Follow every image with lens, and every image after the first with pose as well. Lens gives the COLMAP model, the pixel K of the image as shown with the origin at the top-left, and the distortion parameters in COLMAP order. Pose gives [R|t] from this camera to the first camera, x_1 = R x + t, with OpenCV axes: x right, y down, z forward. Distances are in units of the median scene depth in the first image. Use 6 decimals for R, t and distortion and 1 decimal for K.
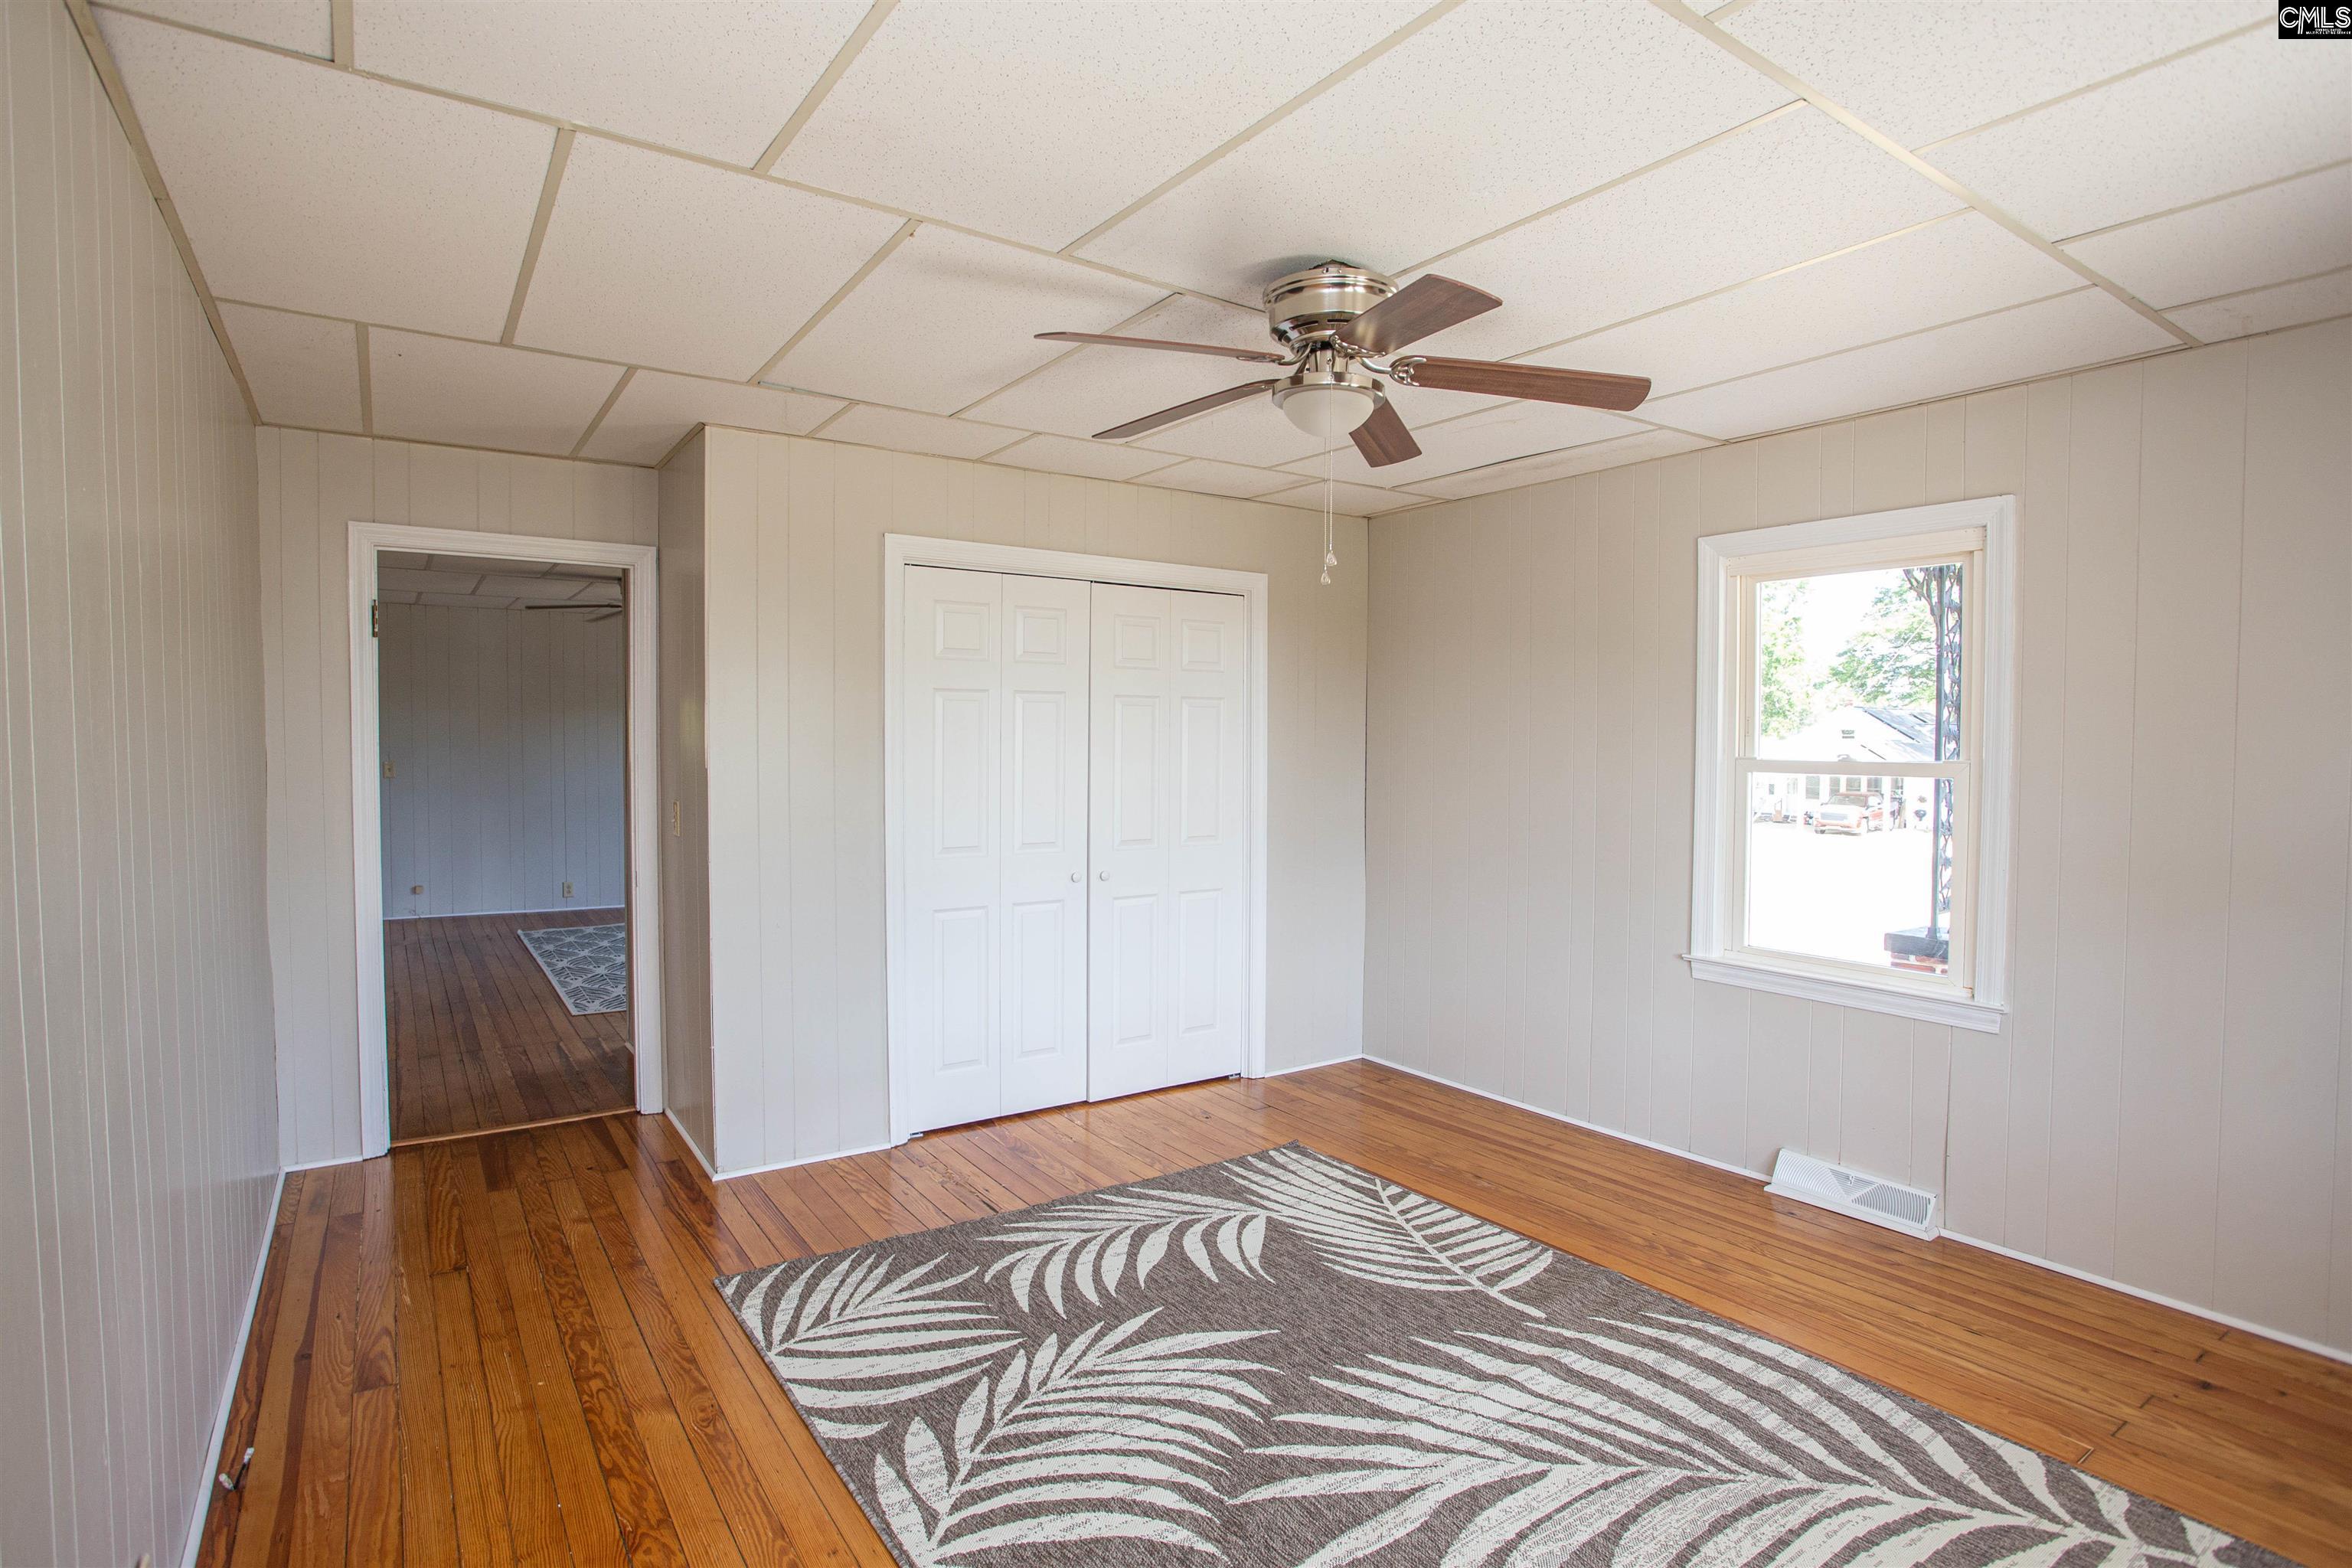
lens RADIAL K [[1194.9, 0, 1173.5], [0, 1194.9, 774.8], [0, 0, 1]] dist [-0.061868, 0.025814]
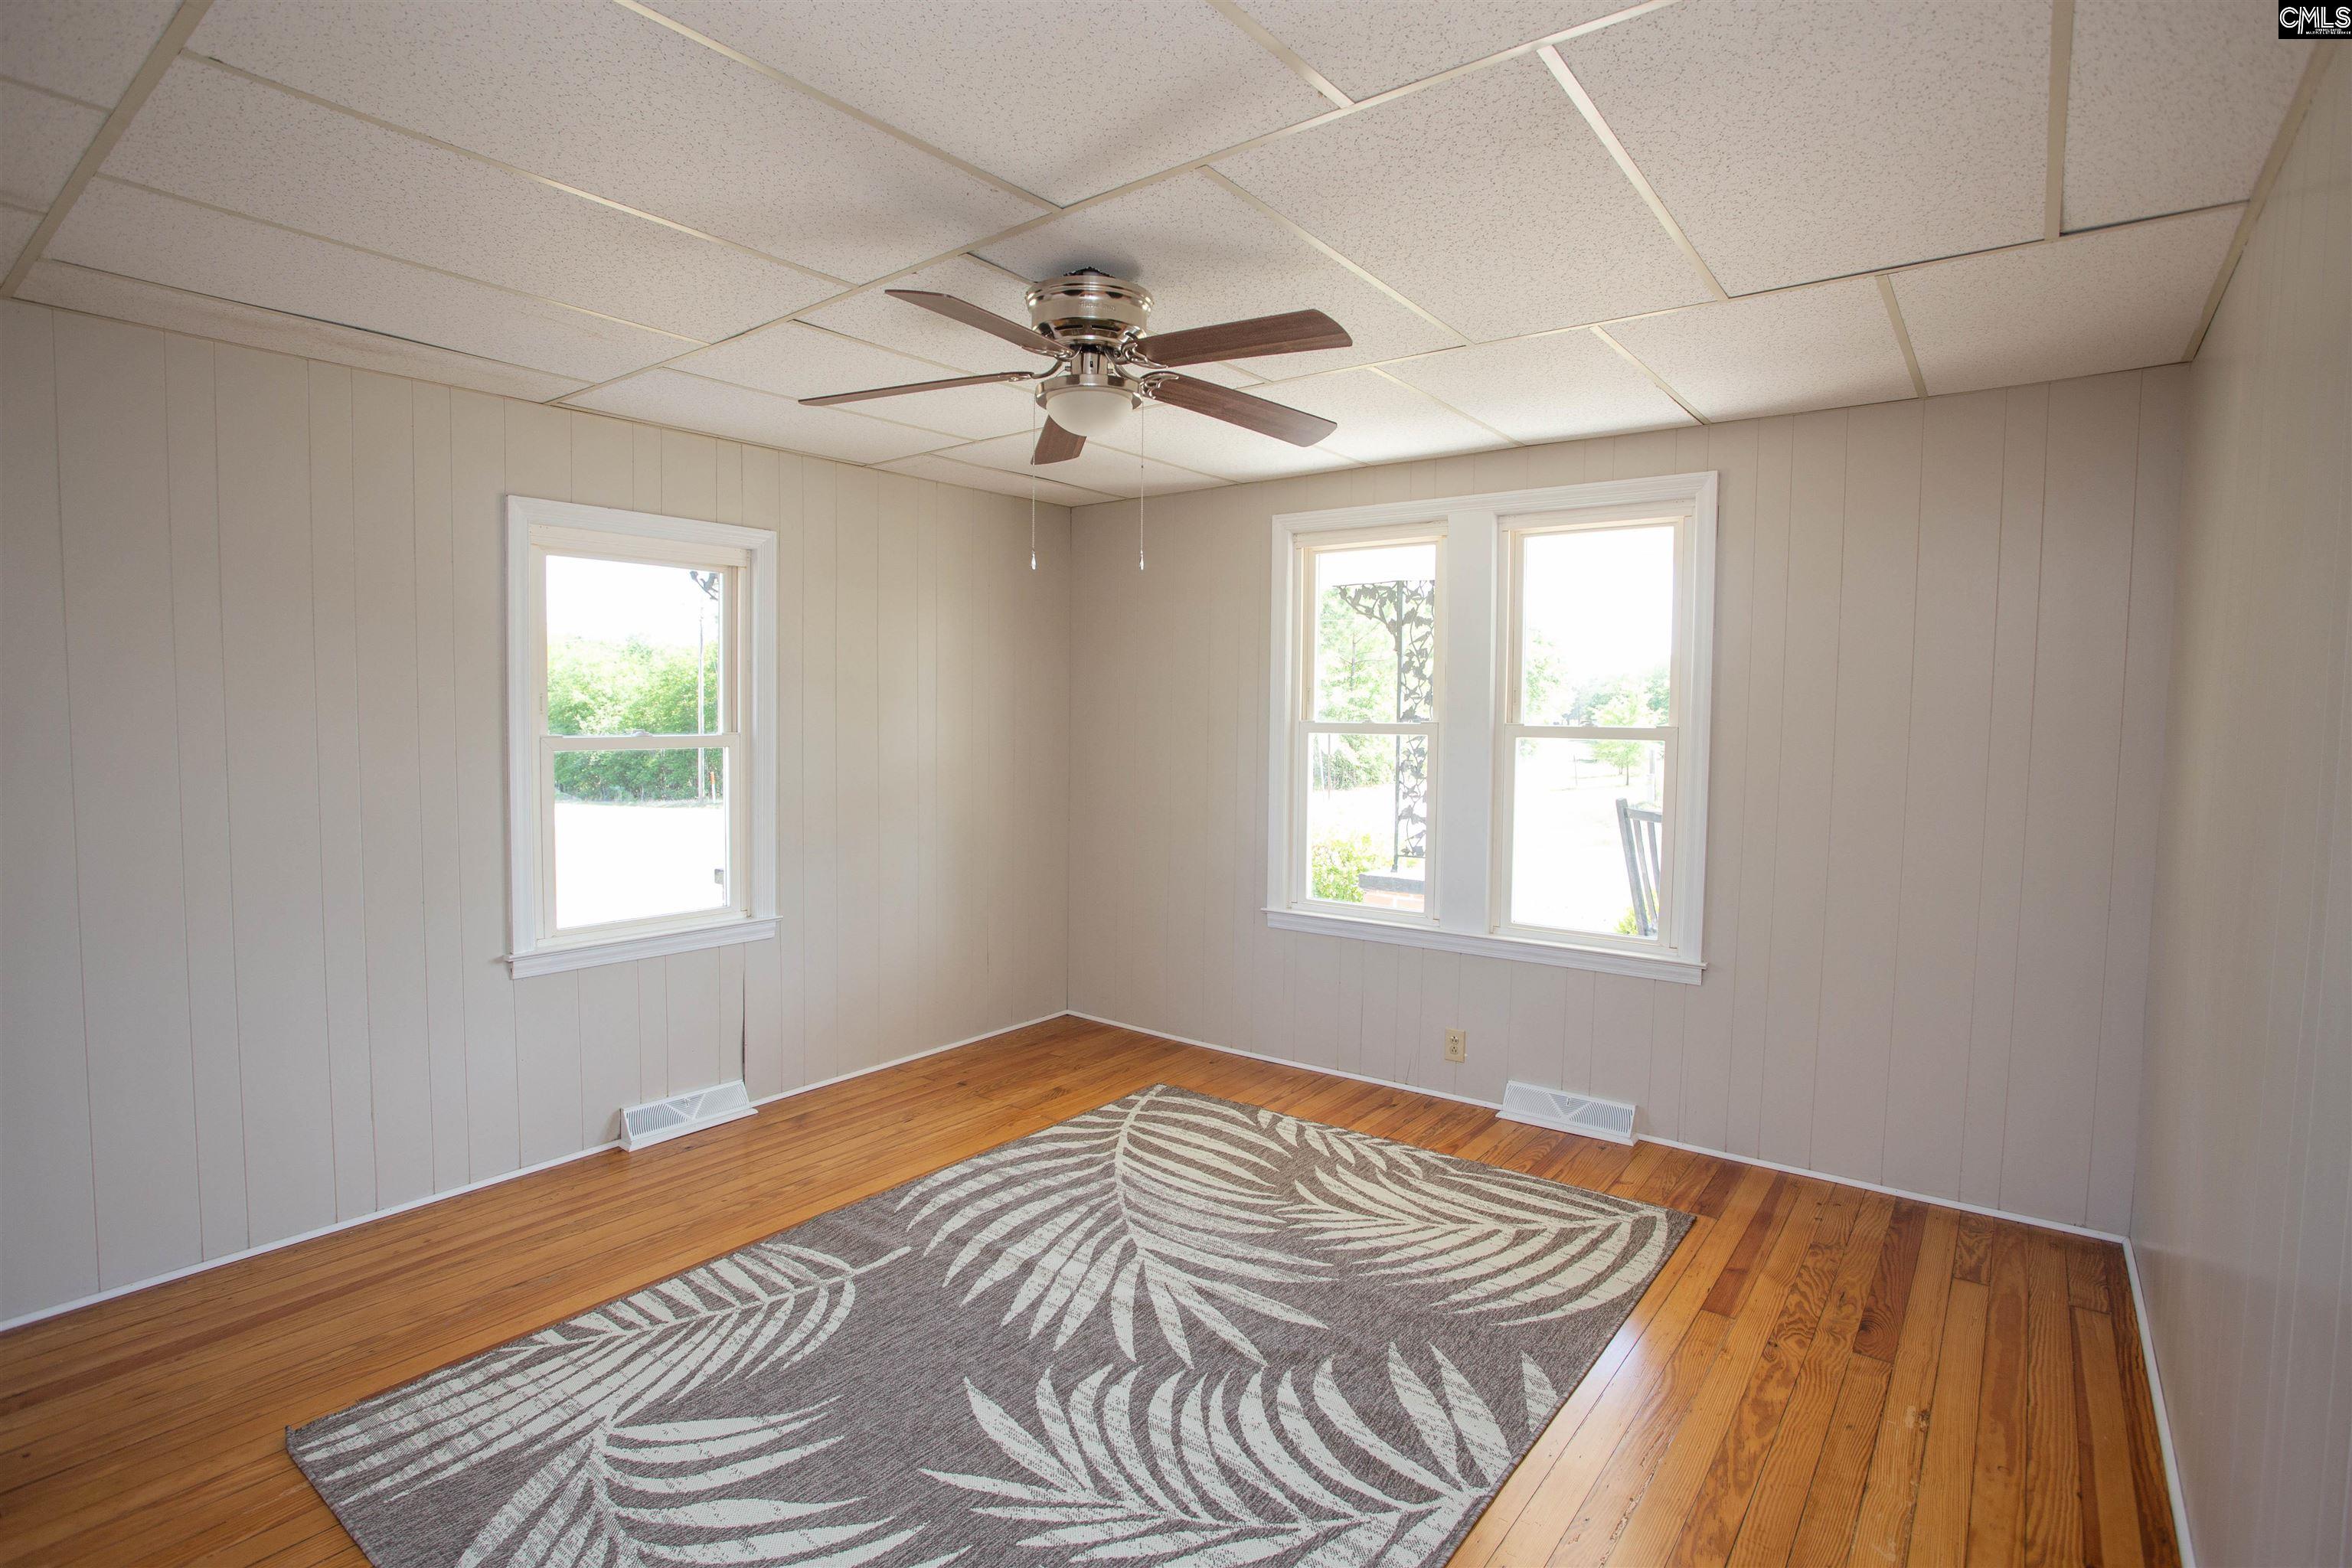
lens RADIAL K [[1113.0, 0, 1200.0], [0, 1113.0, 789.3], [0, 0, 1]] dist [-0.022522, 0.000677]
pose [[-0.310665, -0.070370, 0.947911, -0.787109], [0.016349, 0.996713, 0.079351, -0.051303], [-0.950379, 0.040149, -0.308493, 1.129552]]
